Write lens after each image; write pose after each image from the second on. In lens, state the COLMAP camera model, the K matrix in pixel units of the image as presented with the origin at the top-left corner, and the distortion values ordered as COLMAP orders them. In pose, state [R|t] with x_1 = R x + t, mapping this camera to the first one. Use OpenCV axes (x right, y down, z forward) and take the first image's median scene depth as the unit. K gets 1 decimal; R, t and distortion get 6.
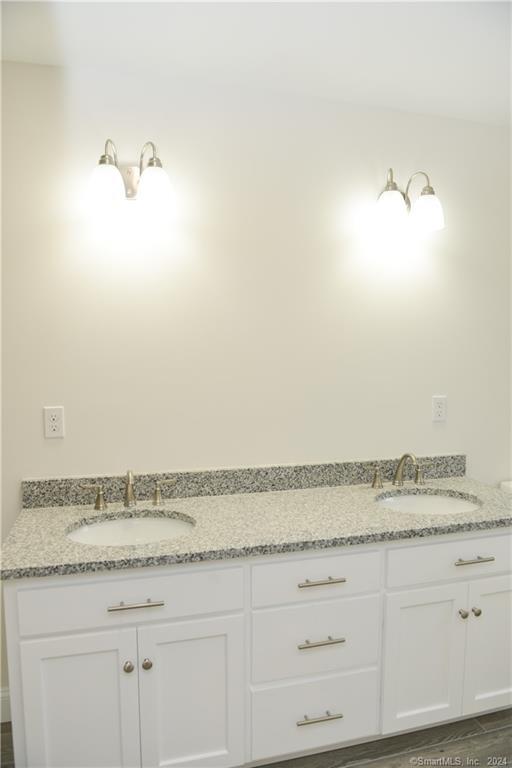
lens RADIAL K [[526.9, 0, 255.5], [0, 526.9, 387.3], [0, 0, 1]] dist [-0.048577, -0.004682]
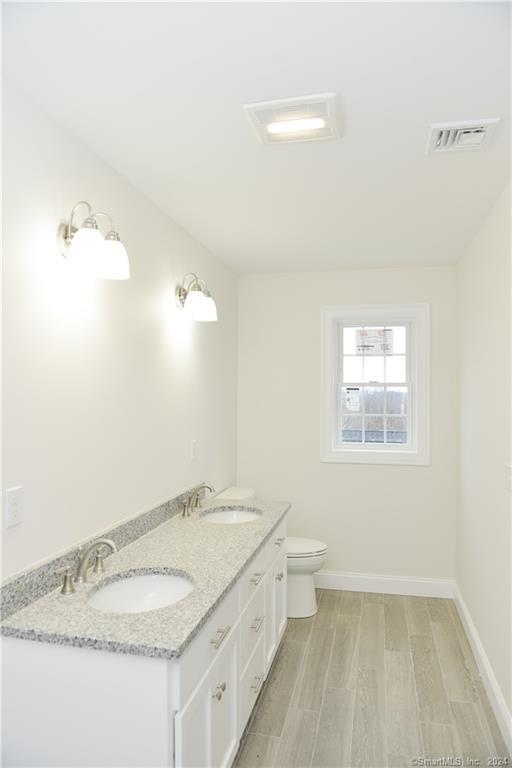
lens RADIAL K [[526.9, 0, 258.1], [0, 526.9, 387.8], [0, 0, 1]] dist [-0.048577, -0.004682]
pose [[0.464273, 0.008885, 0.885647, -0.926063], [0.068806, 0.996566, -0.046067, -0.054022], [-0.883015, 0.082326, 0.462068, 0.268189]]
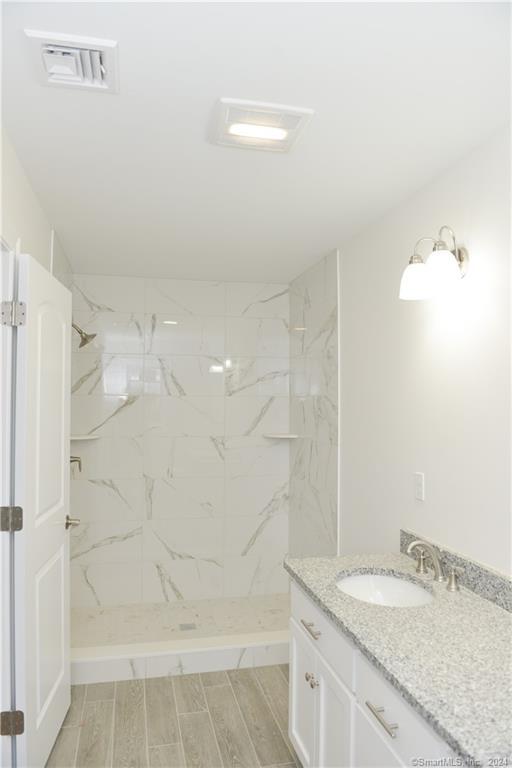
lens RADIAL K [[526.9, 0, 256.3], [0, 526.9, 383.4], [0, 0, 1]] dist [-0.048577, -0.004682]
pose [[-0.025218, -0.027773, -0.999296, 0.817578], [-0.078795, 0.996559, -0.025708, -0.107666], [0.996572, 0.078091, -0.027319, 0.649066]]
